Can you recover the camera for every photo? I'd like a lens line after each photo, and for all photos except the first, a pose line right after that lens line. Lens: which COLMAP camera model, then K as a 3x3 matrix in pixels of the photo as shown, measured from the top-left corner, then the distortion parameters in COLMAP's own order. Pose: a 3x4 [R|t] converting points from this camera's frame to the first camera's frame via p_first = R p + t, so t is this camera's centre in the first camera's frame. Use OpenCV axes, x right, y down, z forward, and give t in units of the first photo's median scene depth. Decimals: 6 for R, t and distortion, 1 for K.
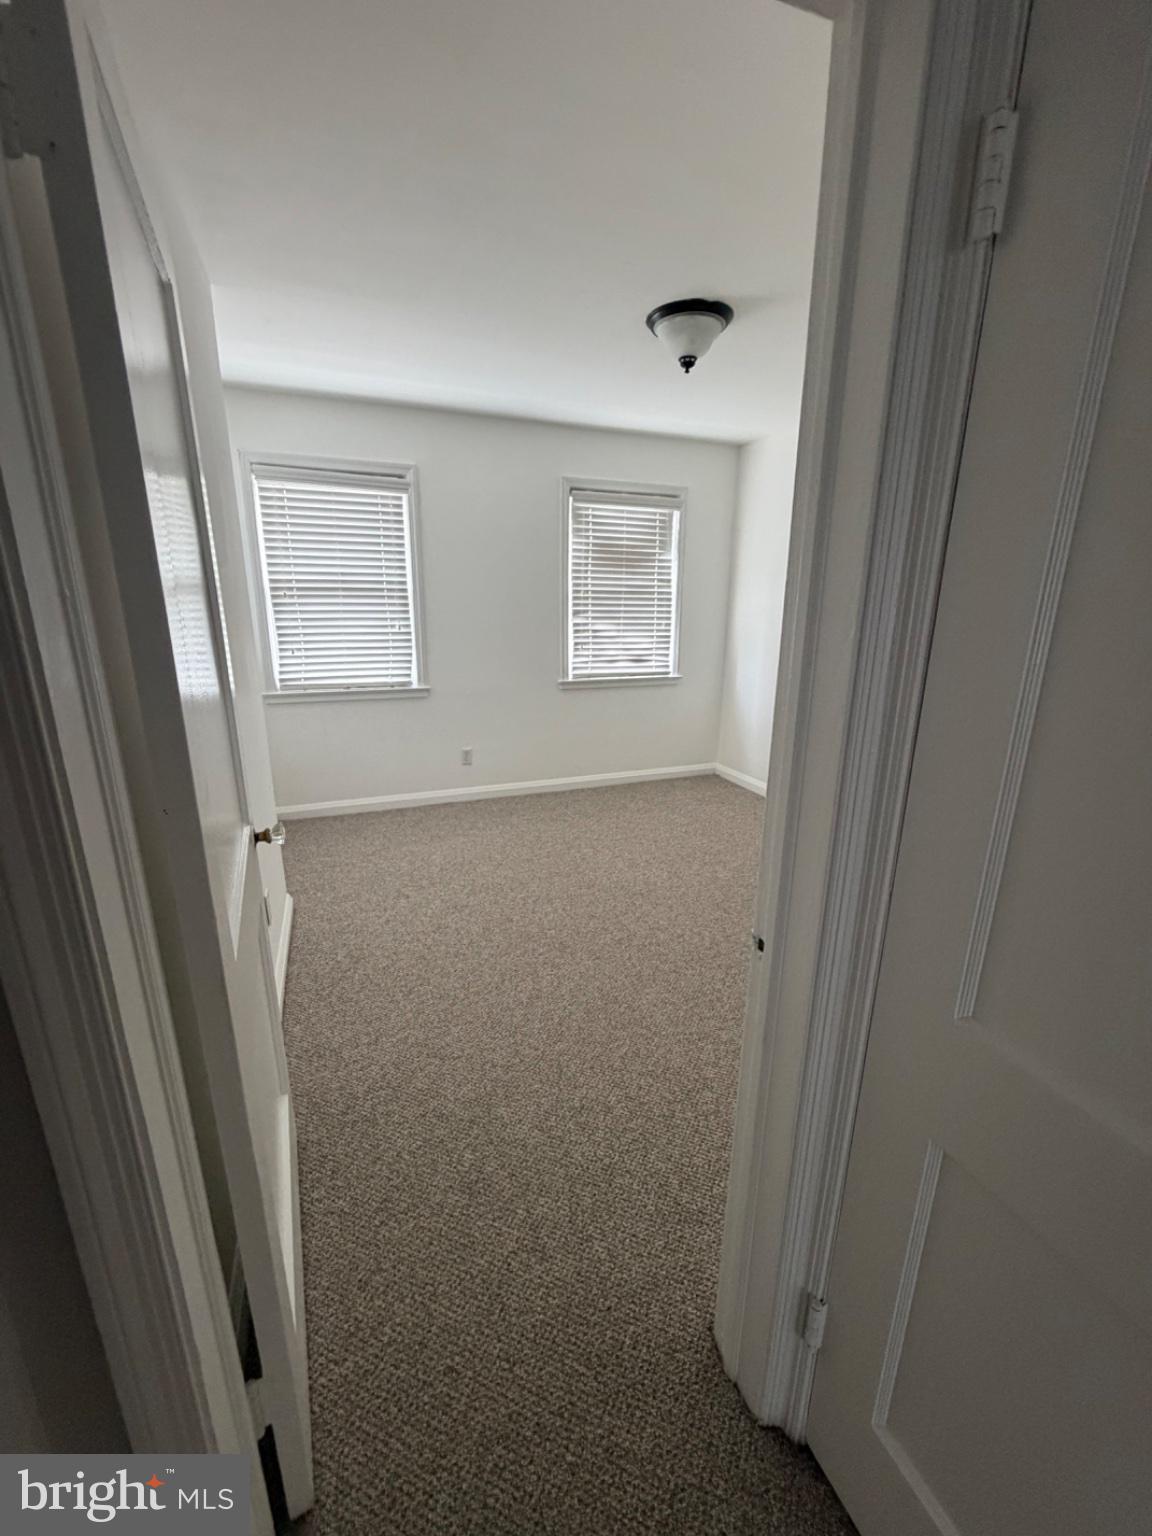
lens RADIAL K [[616.6, 0, 570.0], [0, 616.6, 769.8], [0, 0, 1]] dist [0.008600, -0.000128]
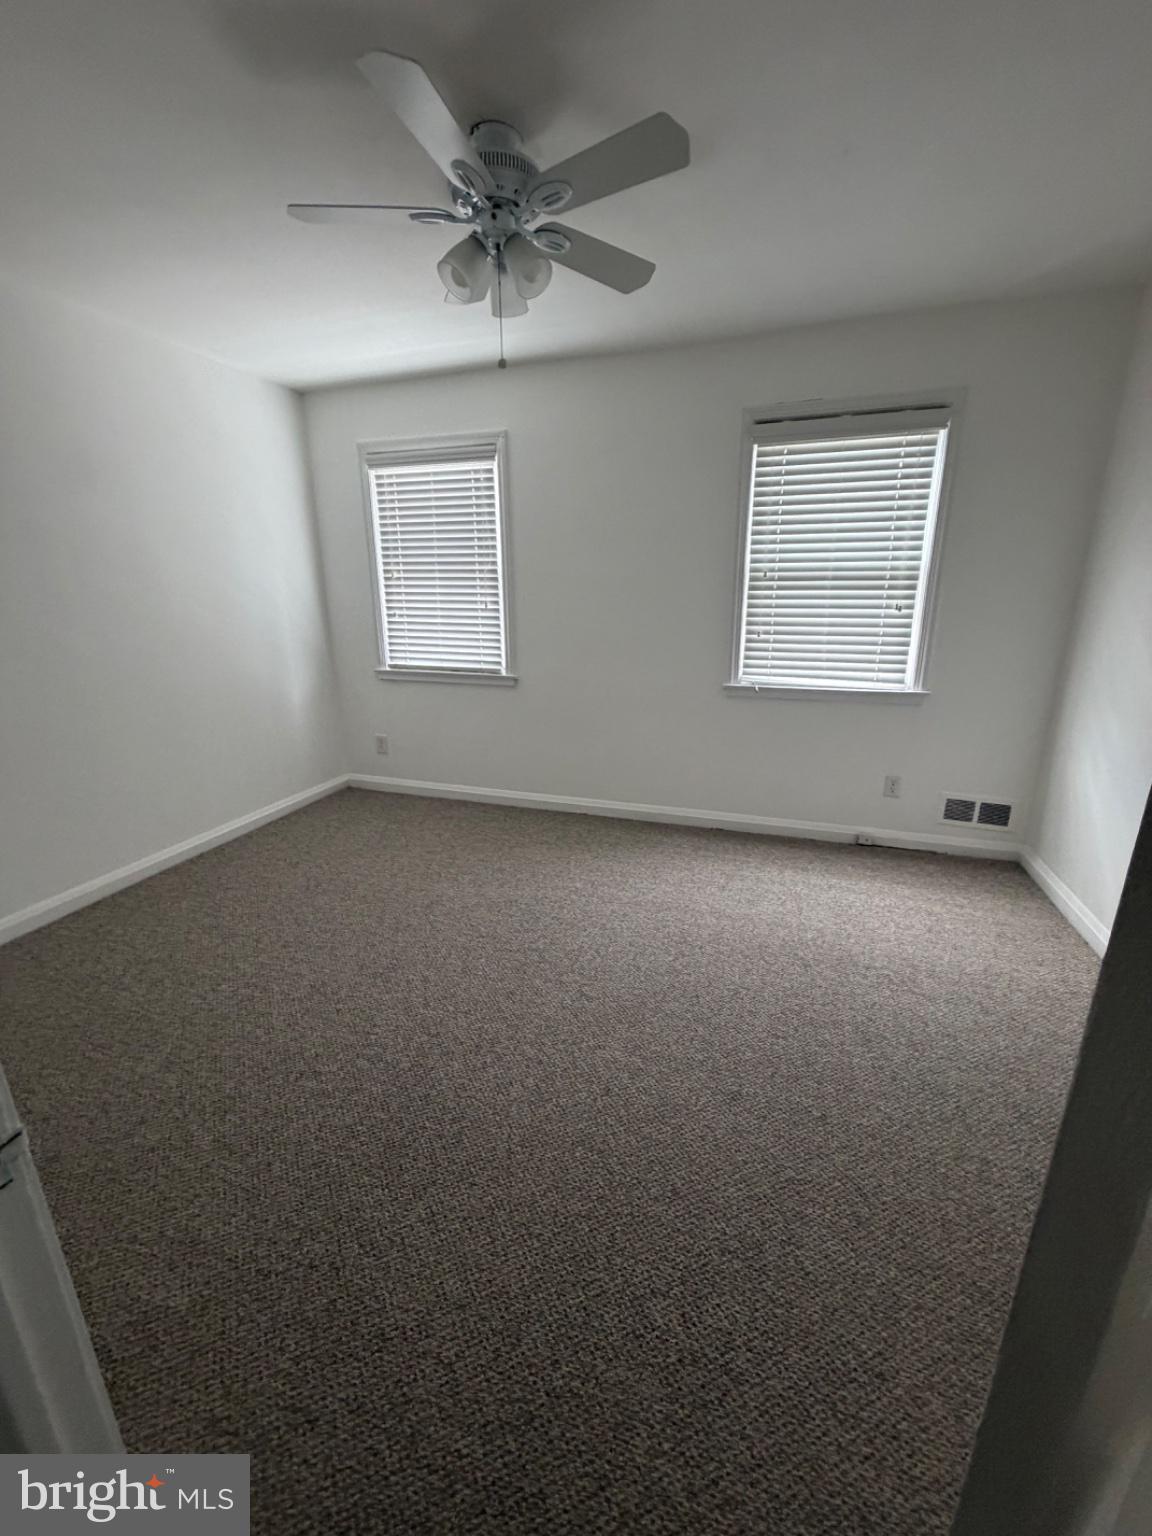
lens RADIAL K [[616.6, 0, 576.5], [0, 616.6, 771.0], [0, 0, 1]] dist [0.008600, -0.000128]
pose [[0.736094, 0.175788, -0.653654, 0.473269], [-0.169957, 0.982751, 0.072901, -0.080662], [0.655195, 0.057431, 0.753274, 0.392009]]
